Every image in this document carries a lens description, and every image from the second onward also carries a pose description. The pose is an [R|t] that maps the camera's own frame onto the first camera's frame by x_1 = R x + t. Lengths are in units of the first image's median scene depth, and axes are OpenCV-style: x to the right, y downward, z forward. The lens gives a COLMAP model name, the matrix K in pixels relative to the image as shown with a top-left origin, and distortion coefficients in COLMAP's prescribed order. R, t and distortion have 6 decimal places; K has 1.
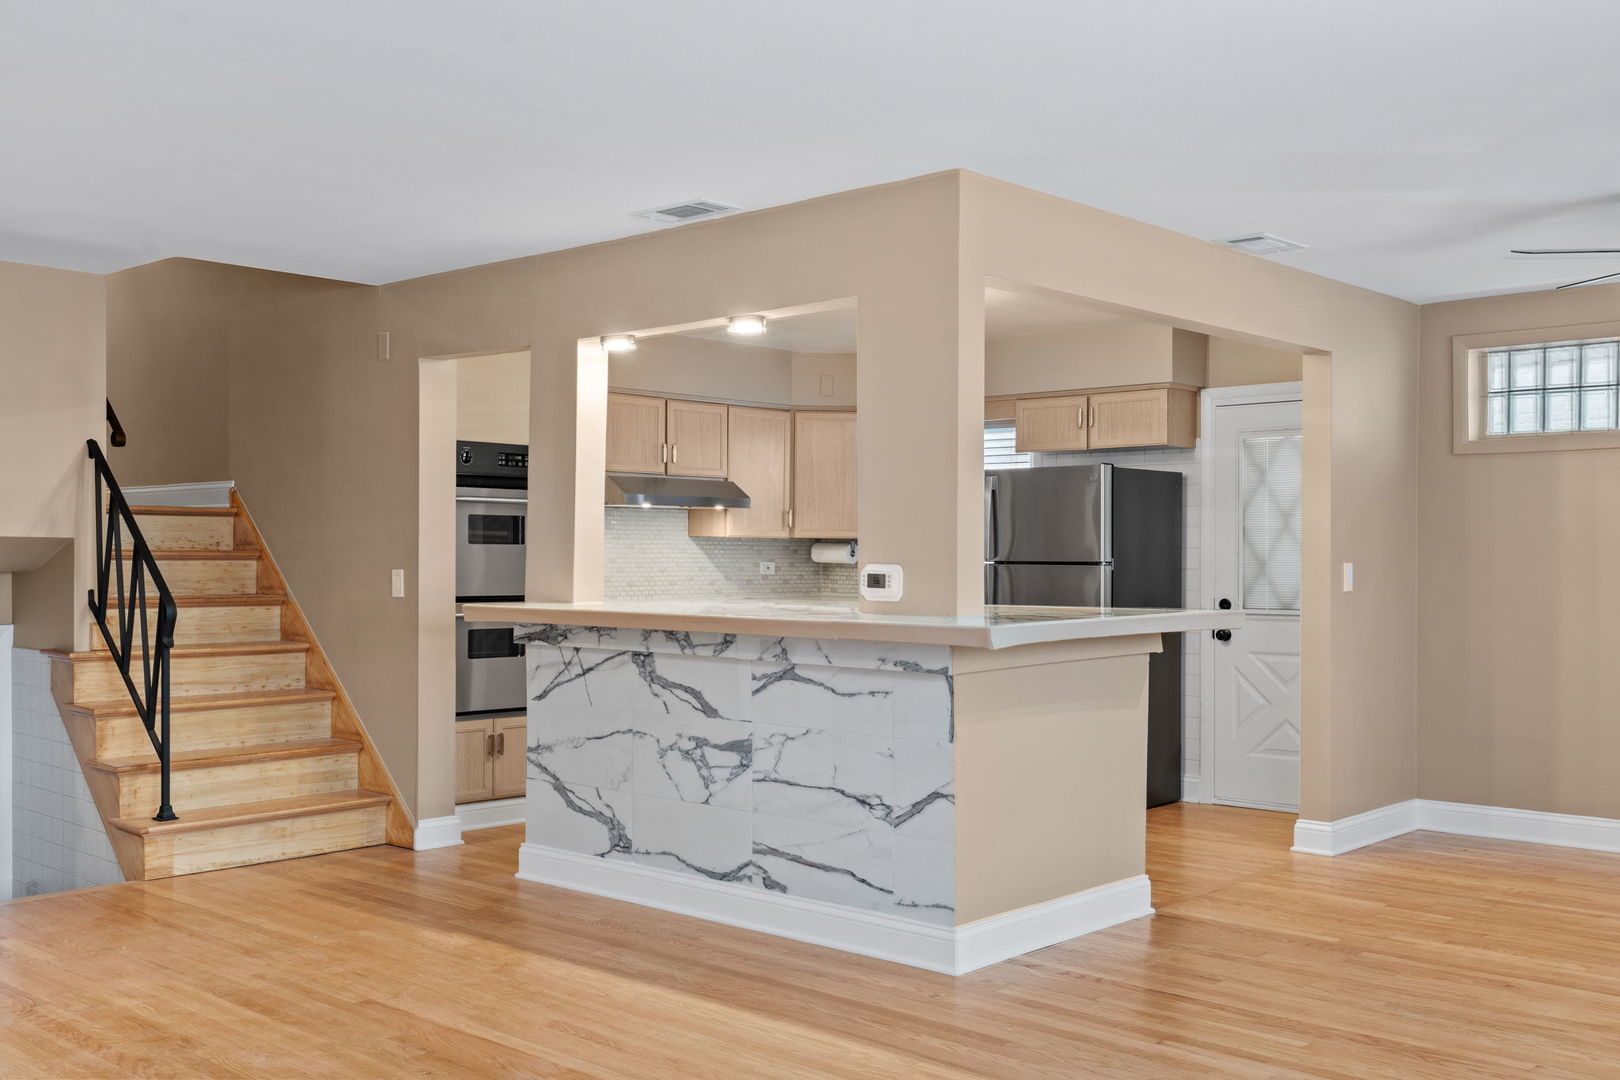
lens RADIAL K [[1603.8, 0, 810.0], [0, 1603.8, 540.0], [0, 0, 1]] dist [-0.041278, -0.001851]
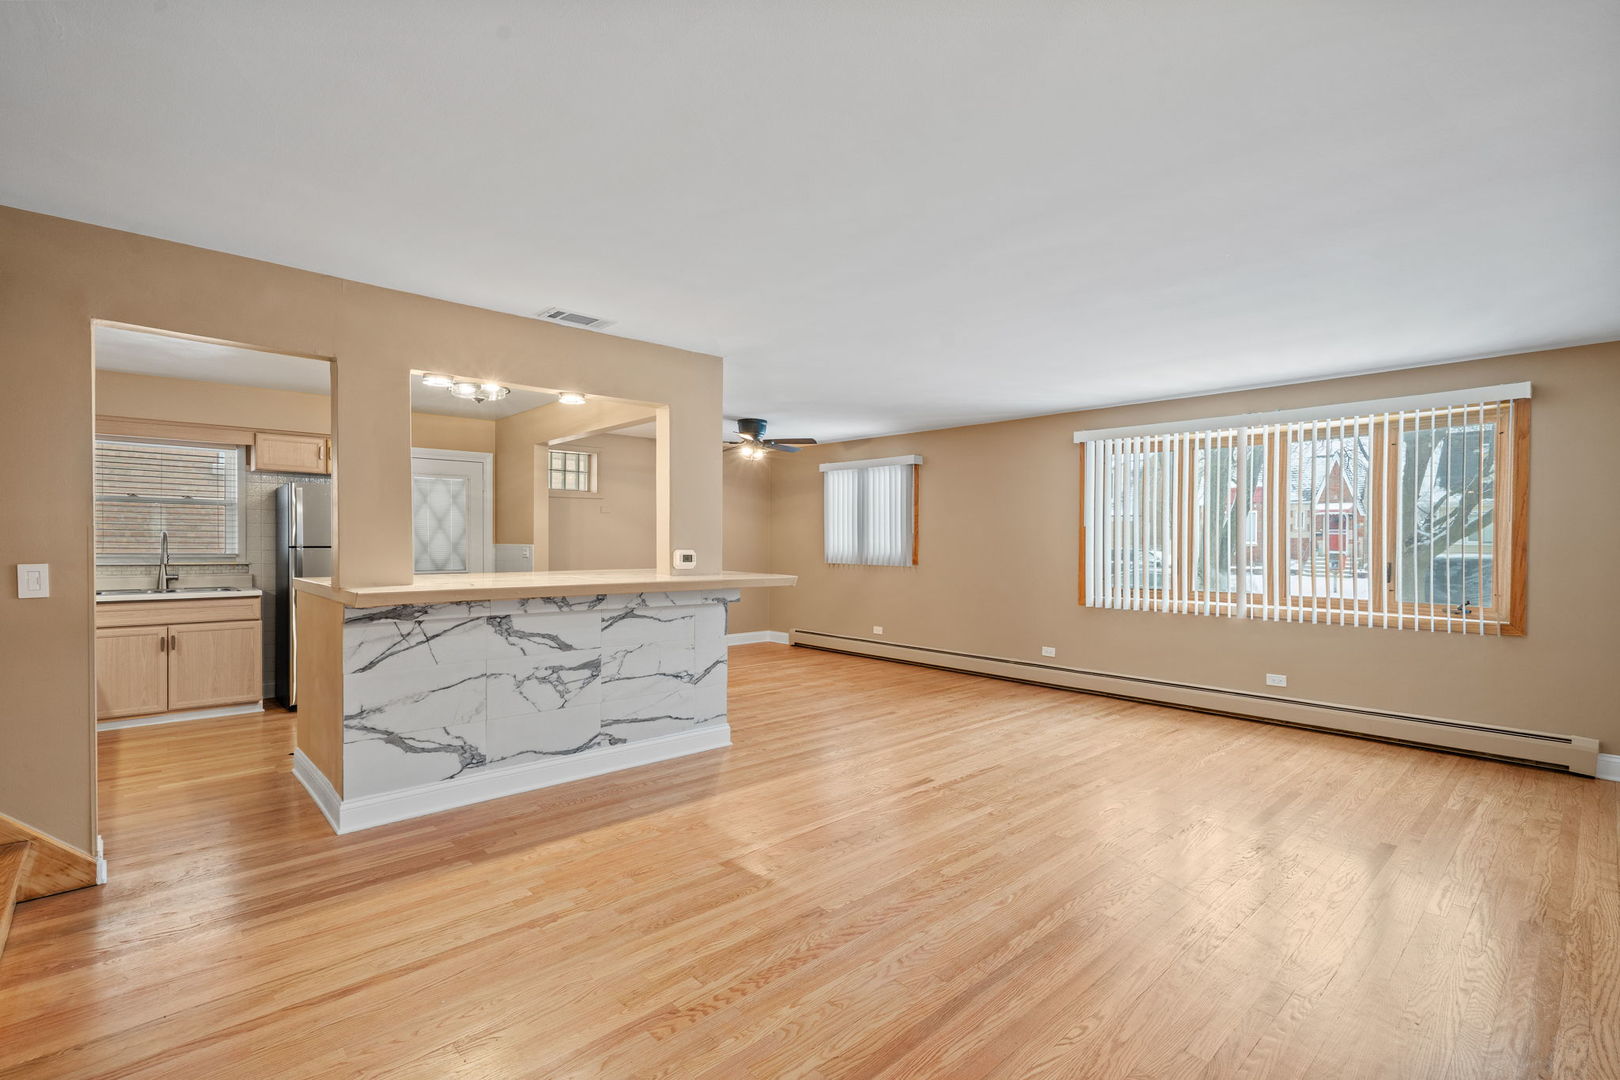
lens RADIAL K [[735.5, 0, 806.6], [0, 735.5, 553.4], [0, 0, 1]] dist [-0.003758, 0.000429]
pose [[0.086573, -0.018539, 0.996073, -0.708316], [-0.013704, 0.999710, 0.019798, 0.000154], [-0.996151, -0.015364, 0.086294, 0.678377]]
